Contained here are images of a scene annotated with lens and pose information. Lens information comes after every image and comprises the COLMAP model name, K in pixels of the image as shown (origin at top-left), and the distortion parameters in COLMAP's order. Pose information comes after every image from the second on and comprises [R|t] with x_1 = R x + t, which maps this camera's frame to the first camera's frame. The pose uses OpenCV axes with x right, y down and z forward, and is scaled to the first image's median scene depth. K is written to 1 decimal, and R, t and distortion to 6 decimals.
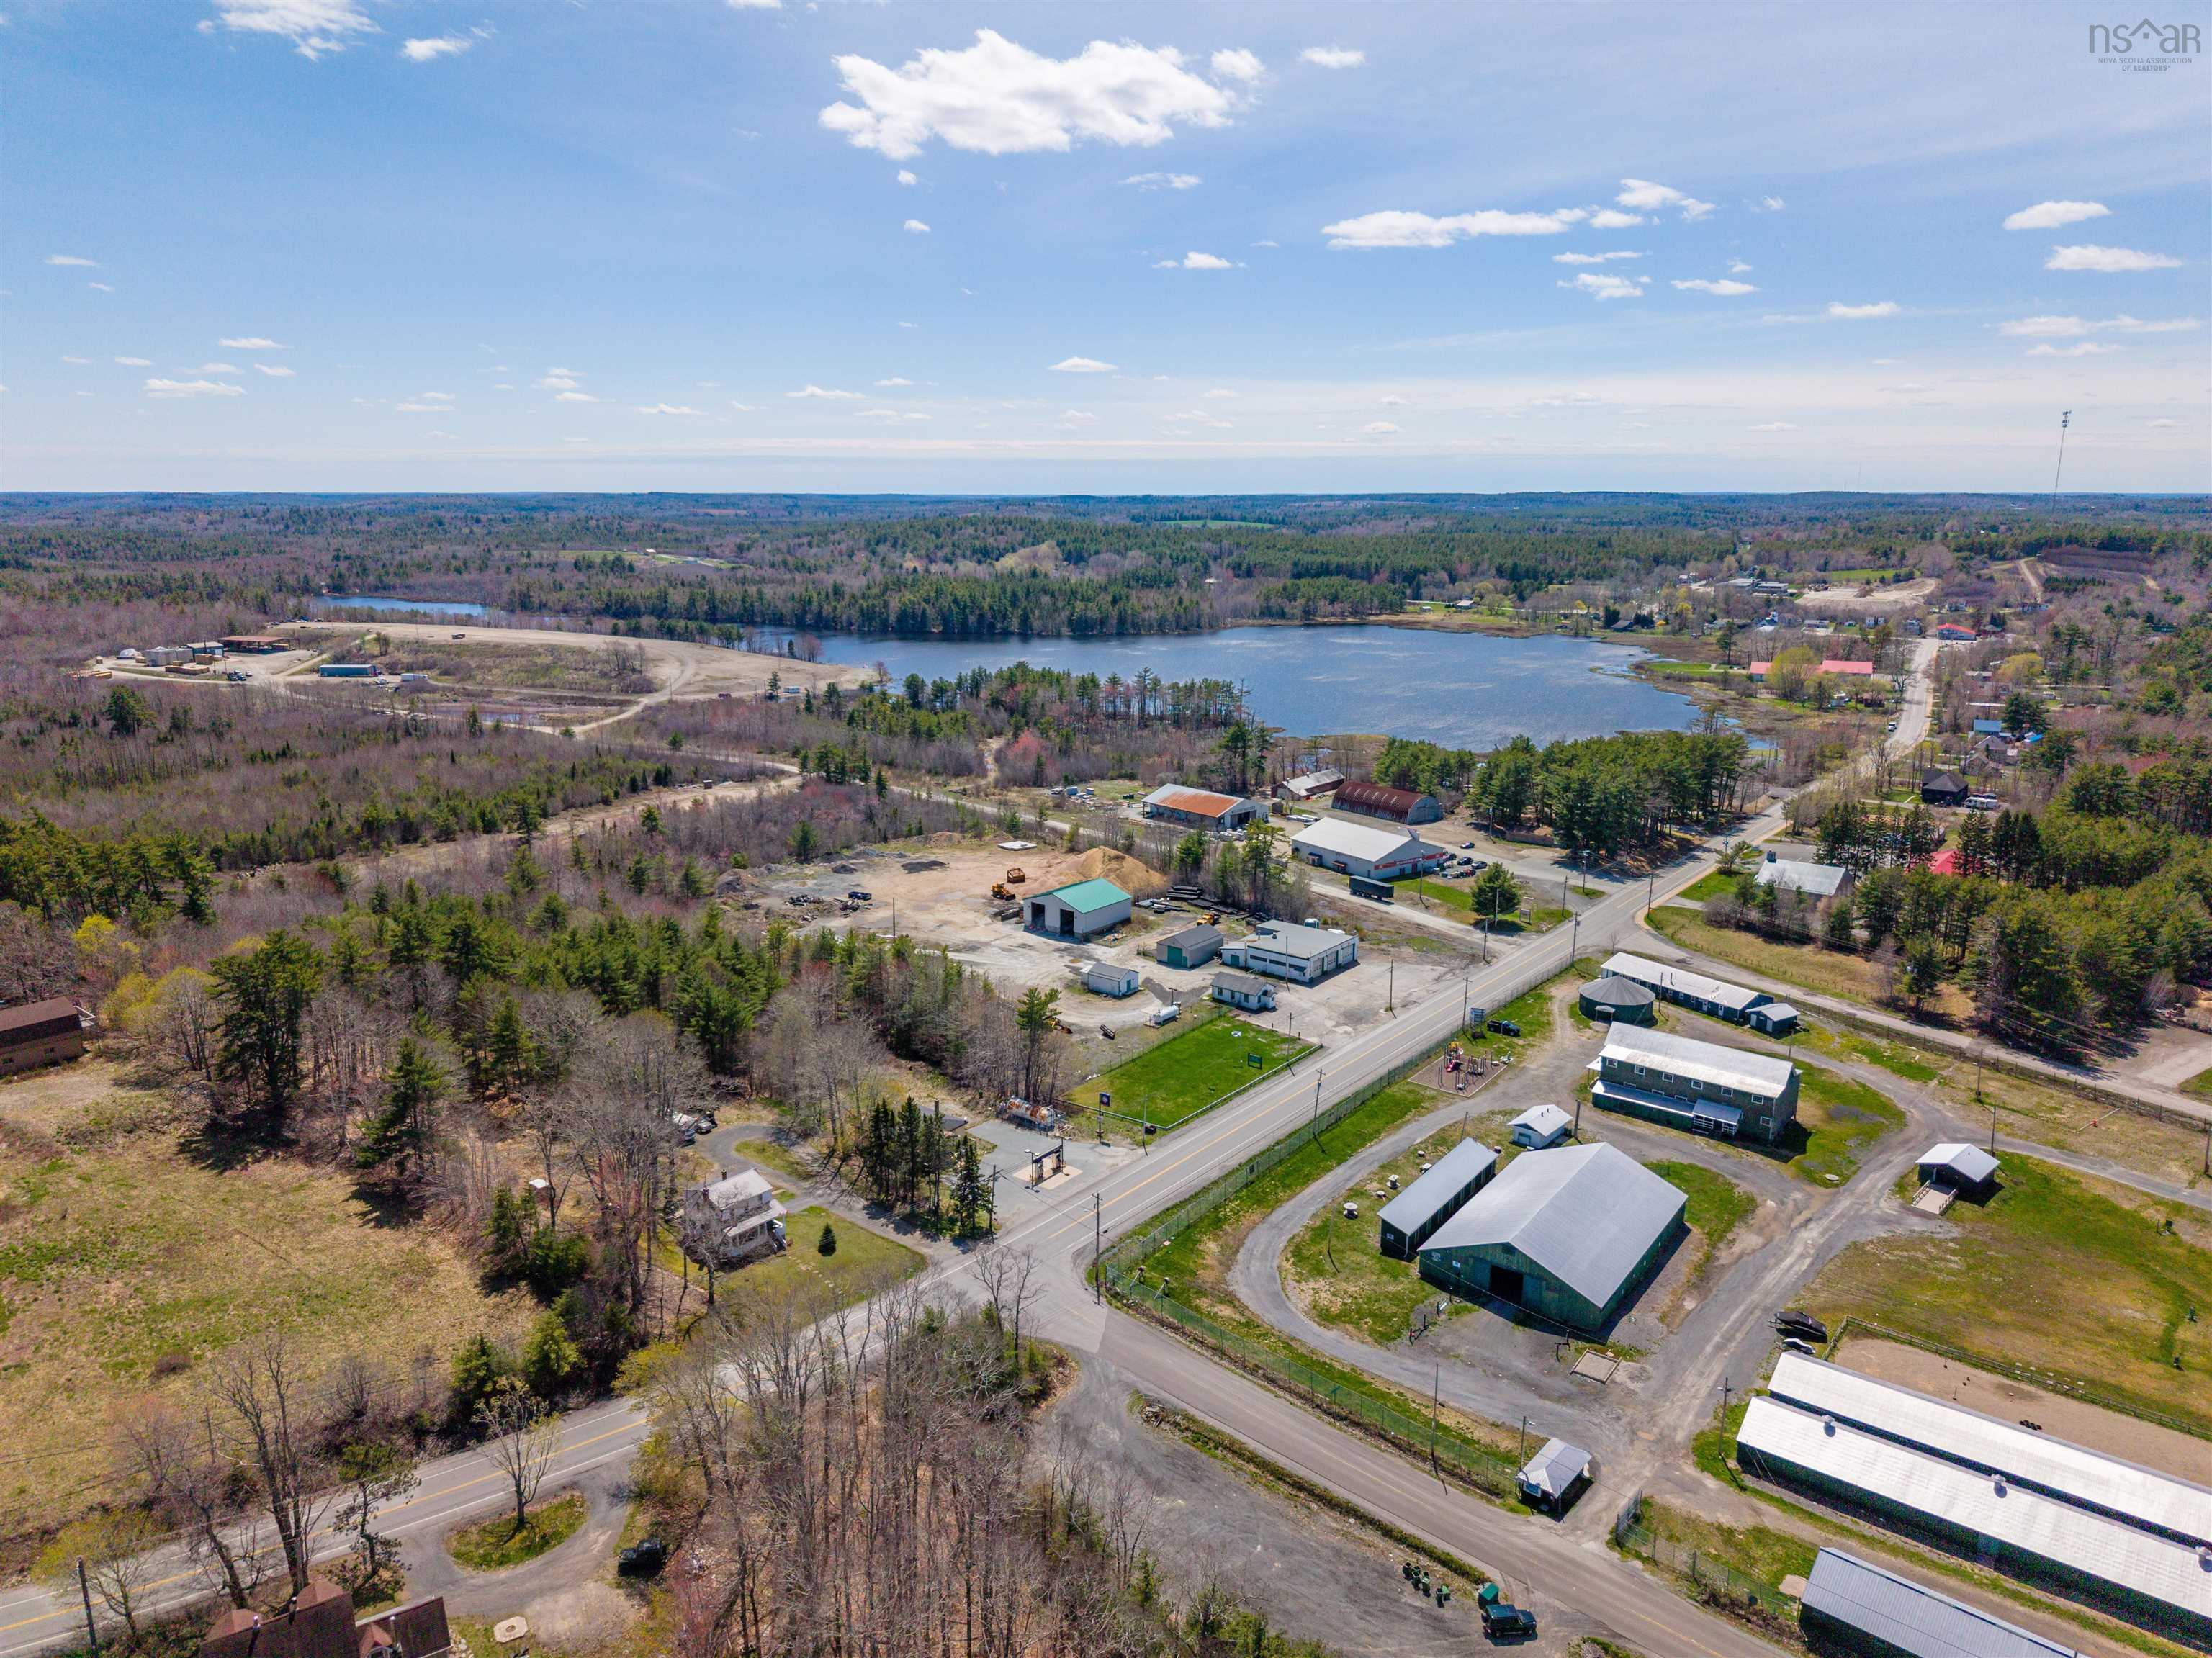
lens RADIAL K [[1495.4, 0, 1106.0], [0, 1495.4, 829.0], [0, 0, 1]] dist [0.015593, -0.002398]
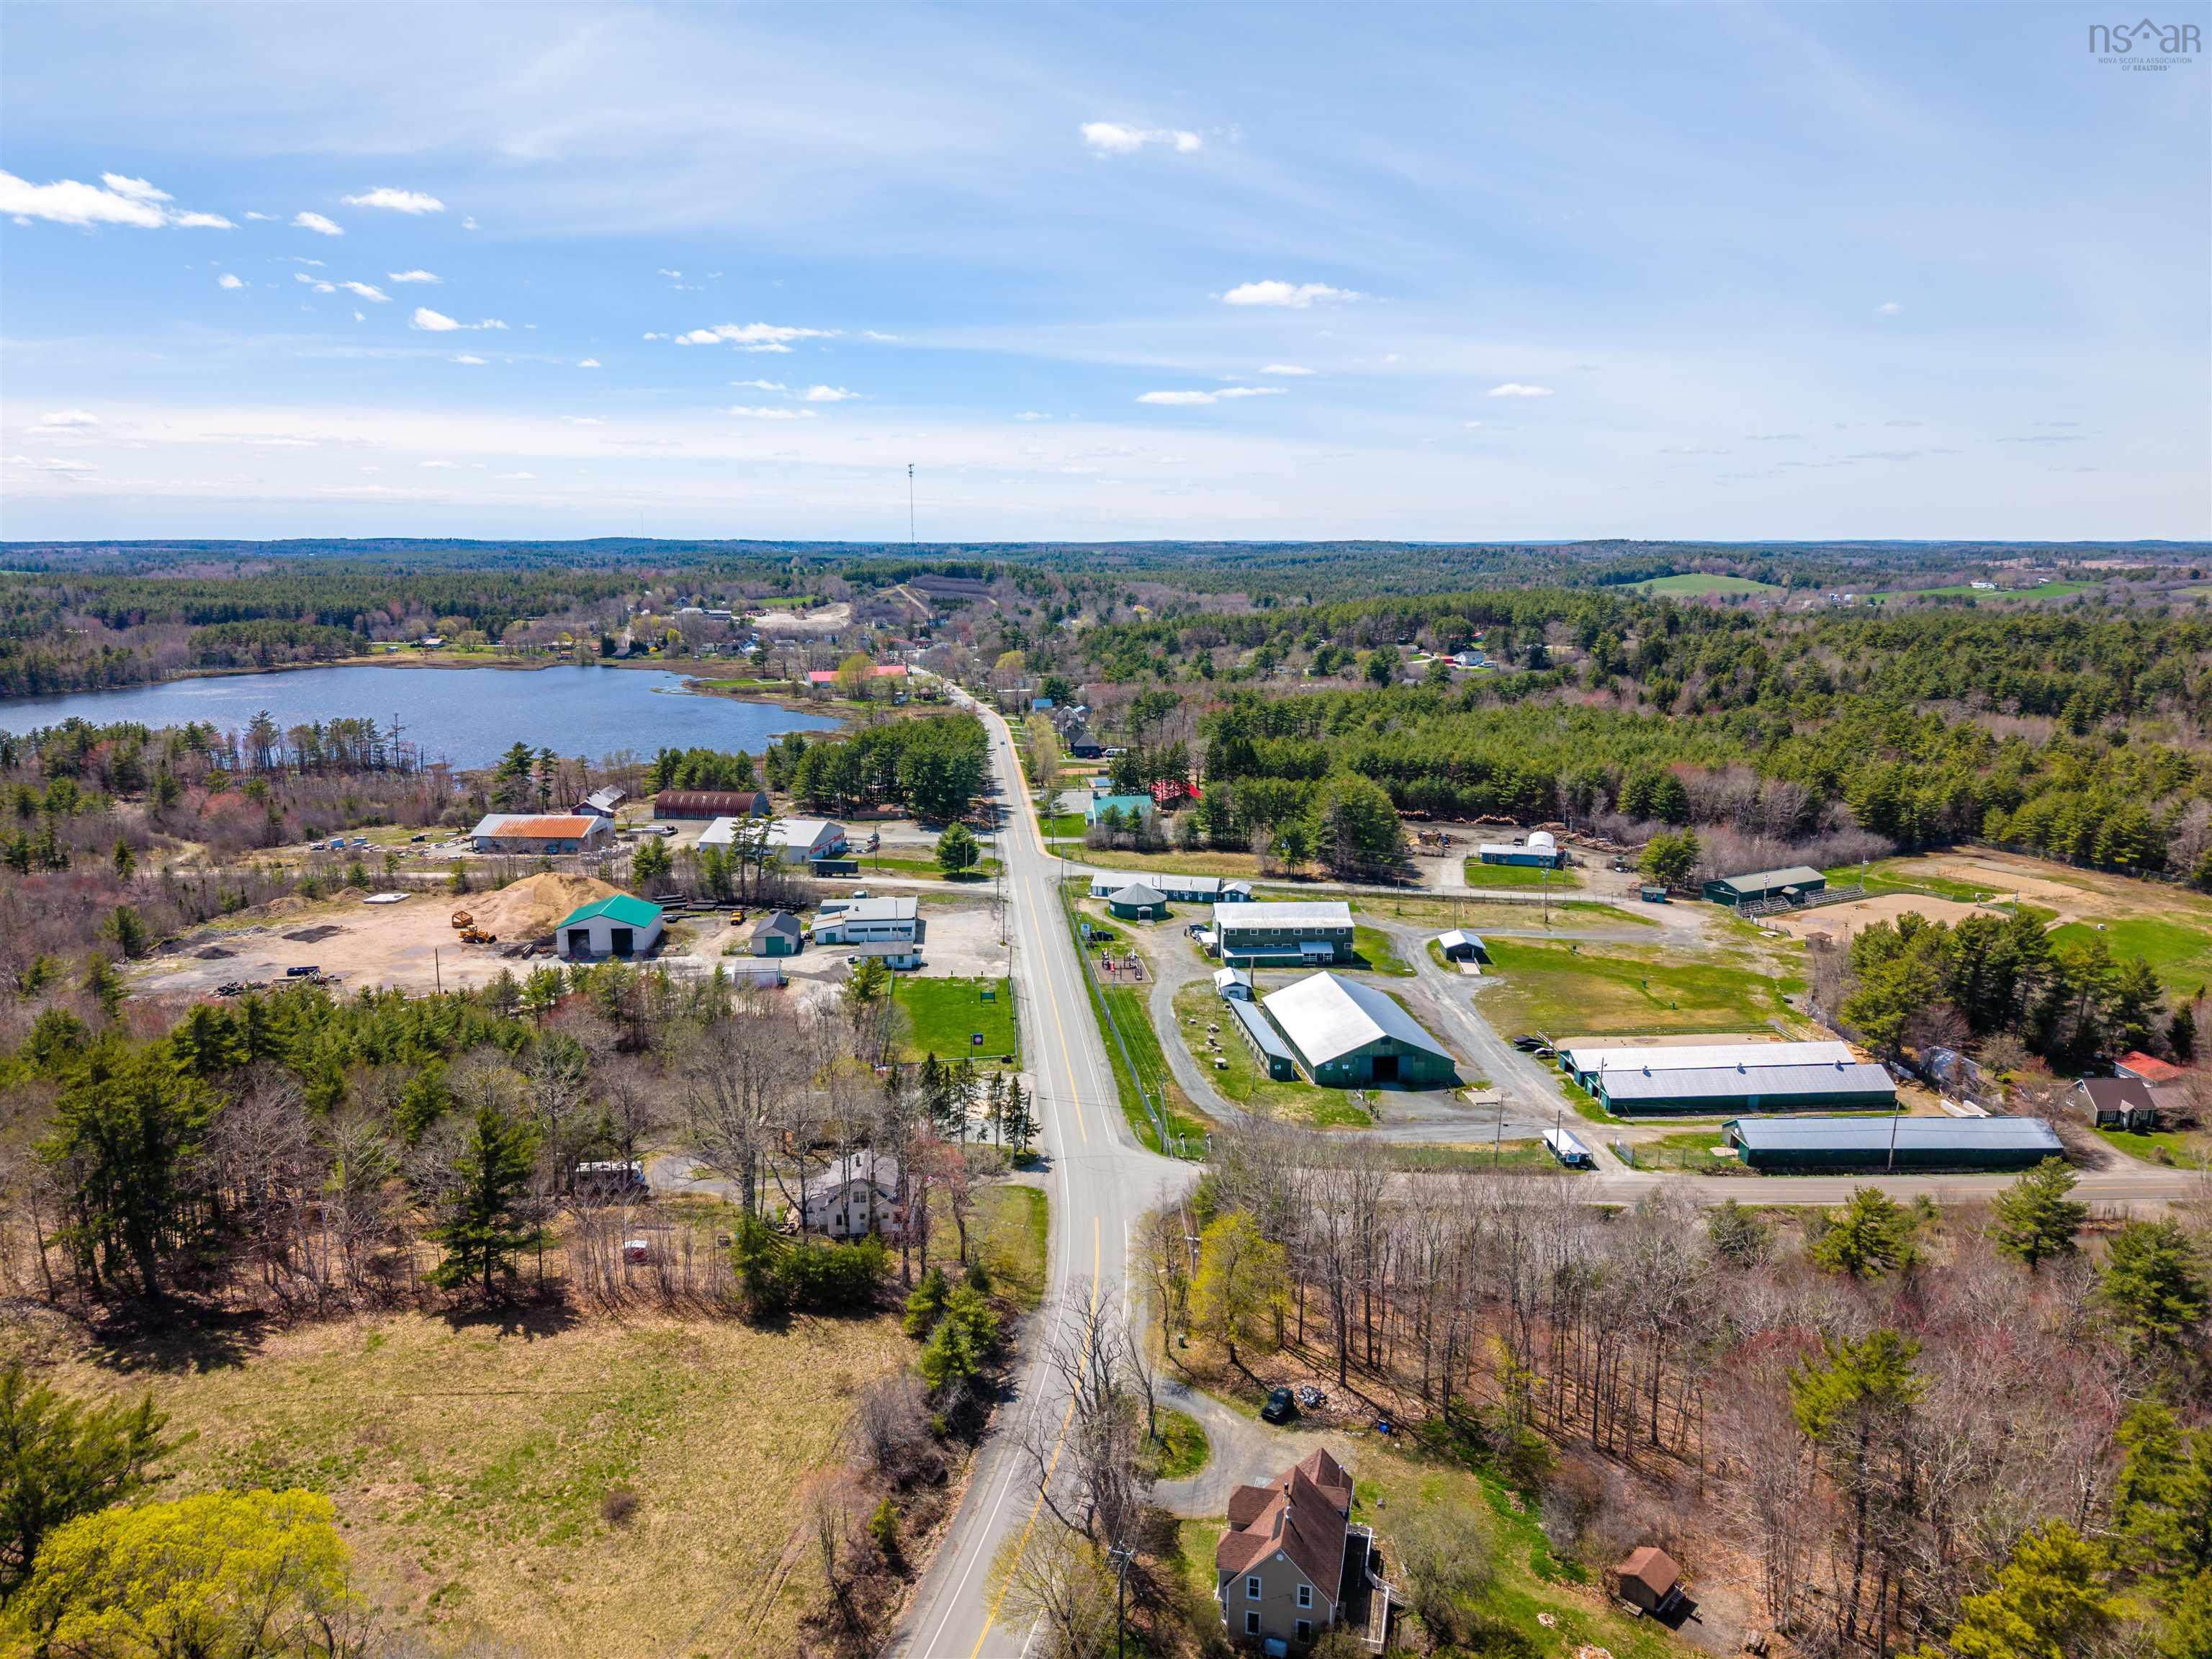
lens RADIAL K [[1497.4, 0, 1106.0], [0, 1497.4, 829.5], [0, 0, 1]] dist [0.058809, -0.055729]
pose [[0.722402, -0.133374, 0.678488, -0.624688], [0.155188, 0.987463, 0.028879, 0.021138], [-0.673834, 0.084431, 0.734043, 0.160117]]
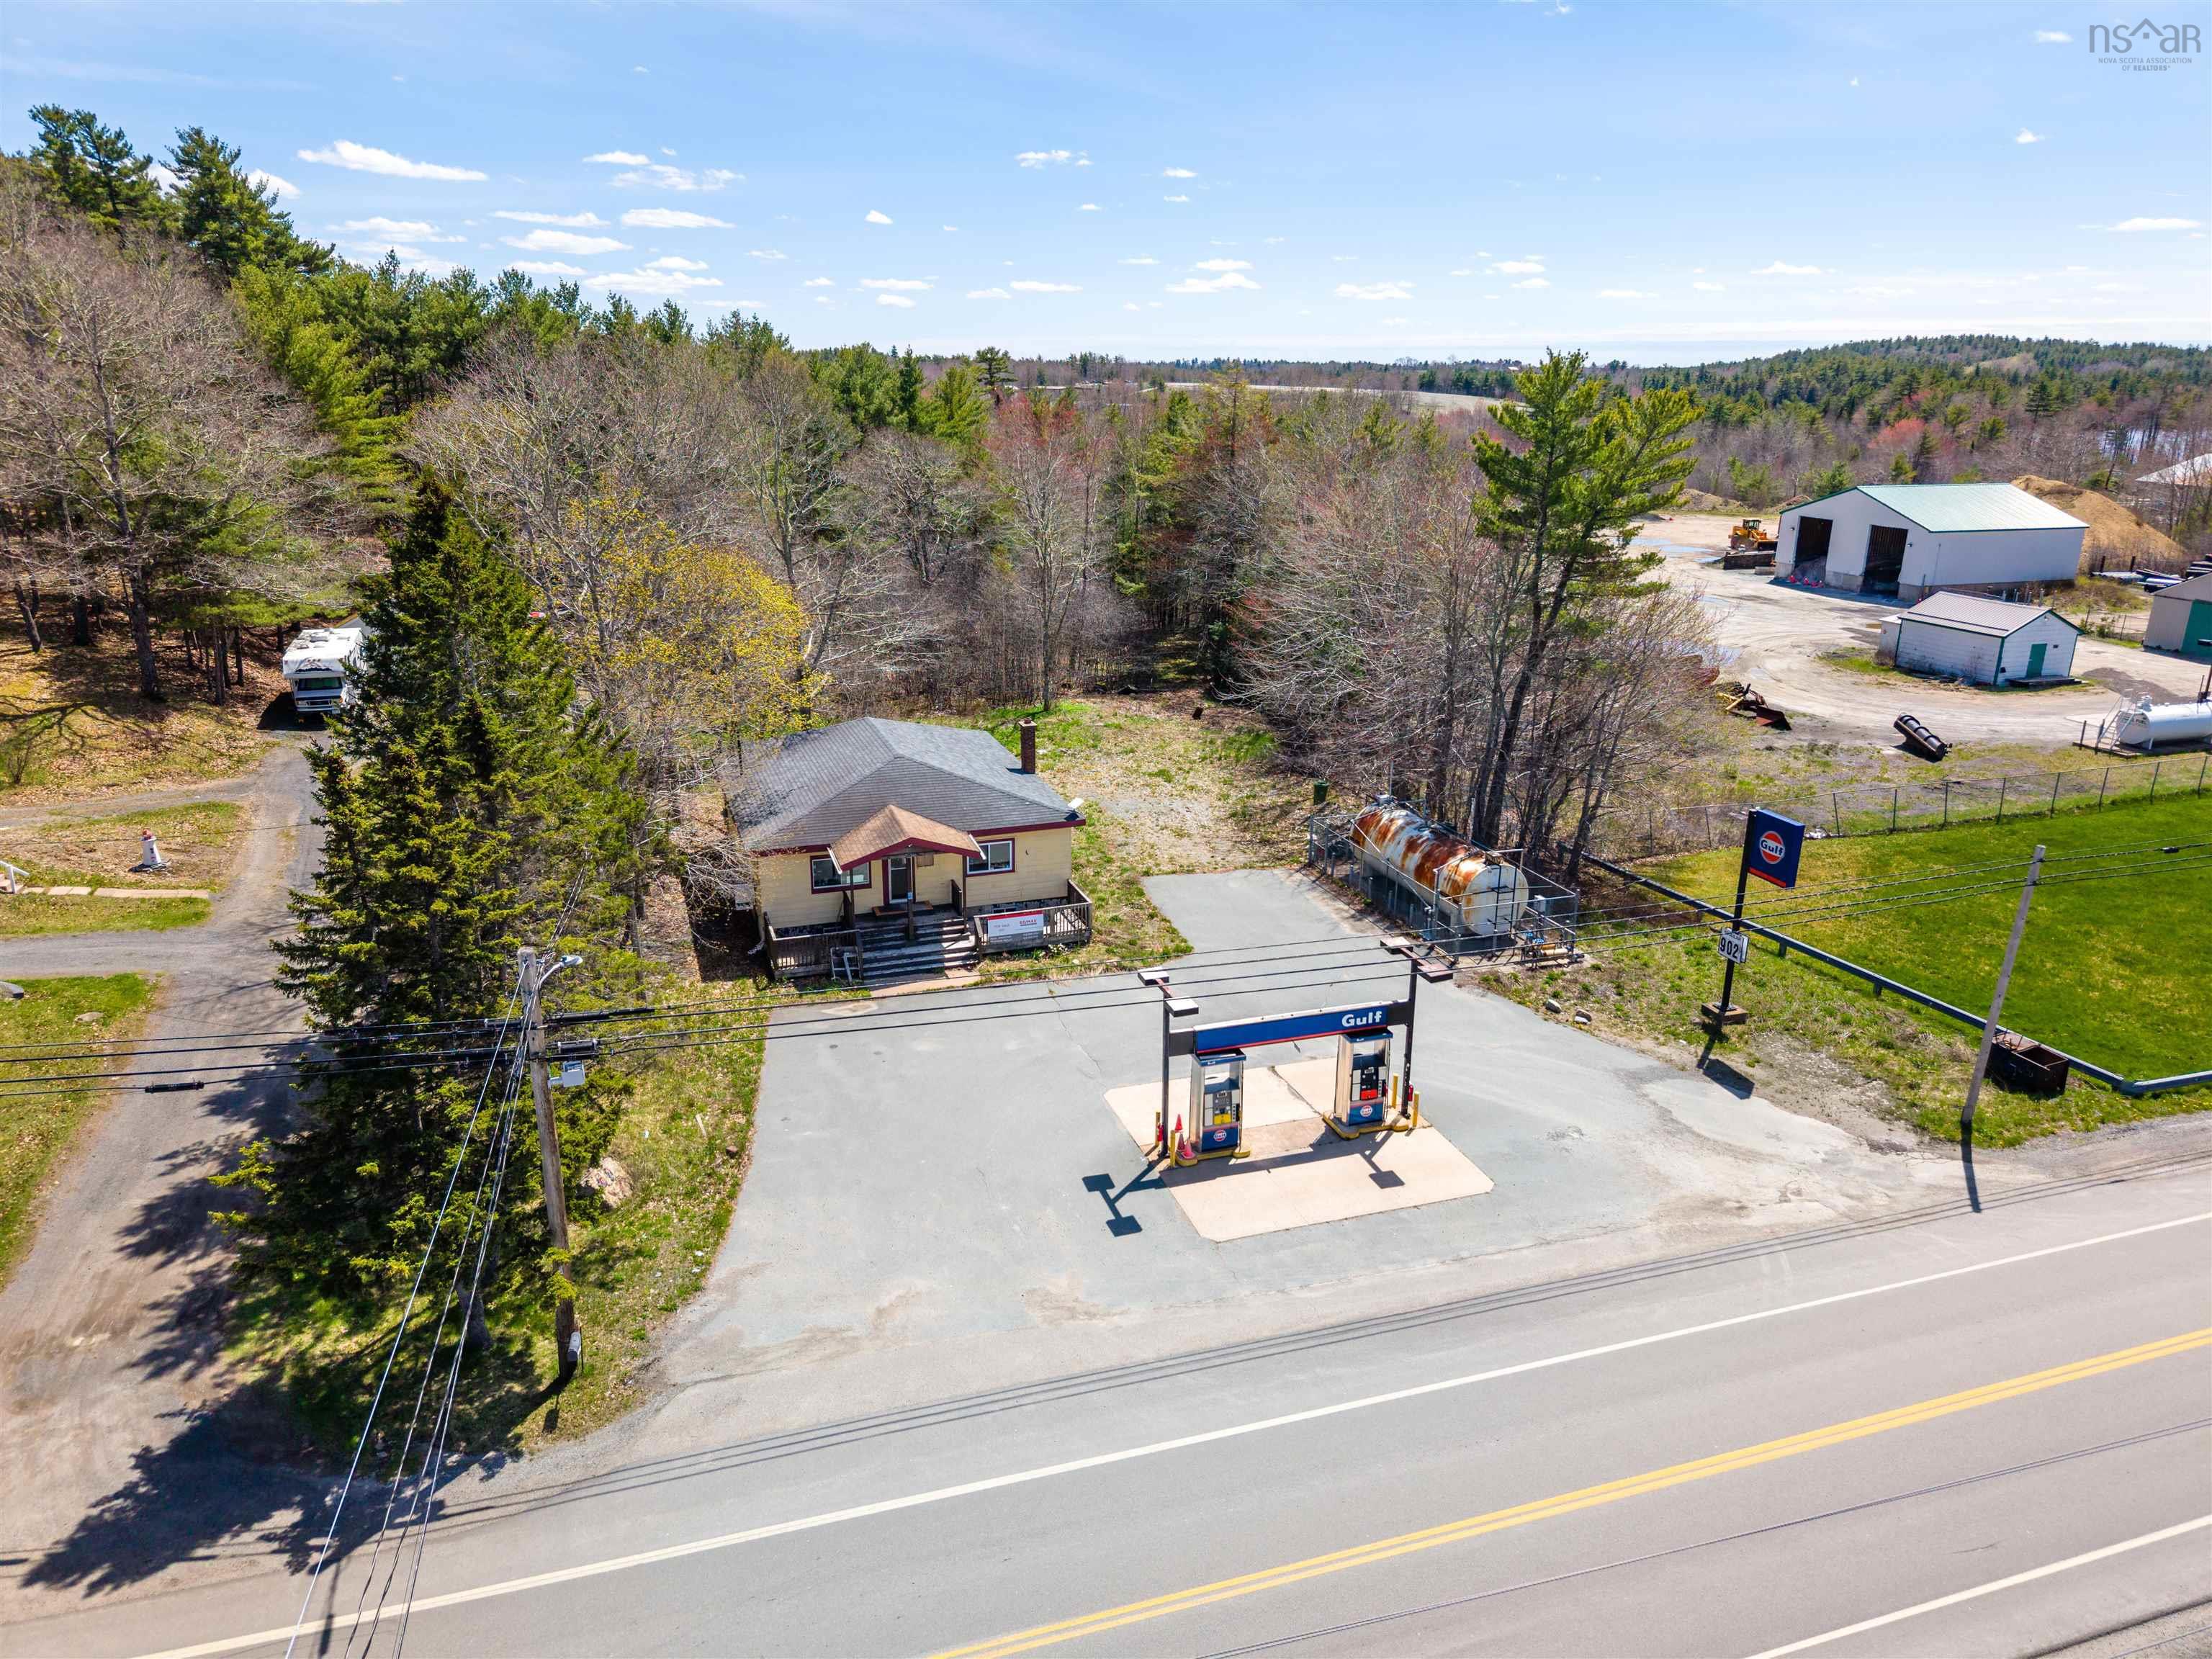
lens RADIAL K [[1495.6, 0, 1106.0], [0, 1495.6, 829.5], [0, 0, 1]] dist [0.015593, -0.002398]
pose [[0.841667, 0.172477, -0.511712, 0.024034], [-0.134282, 0.984703, 0.111035, 0.168150], [0.523035, -0.024741, 0.851952, 0.793094]]
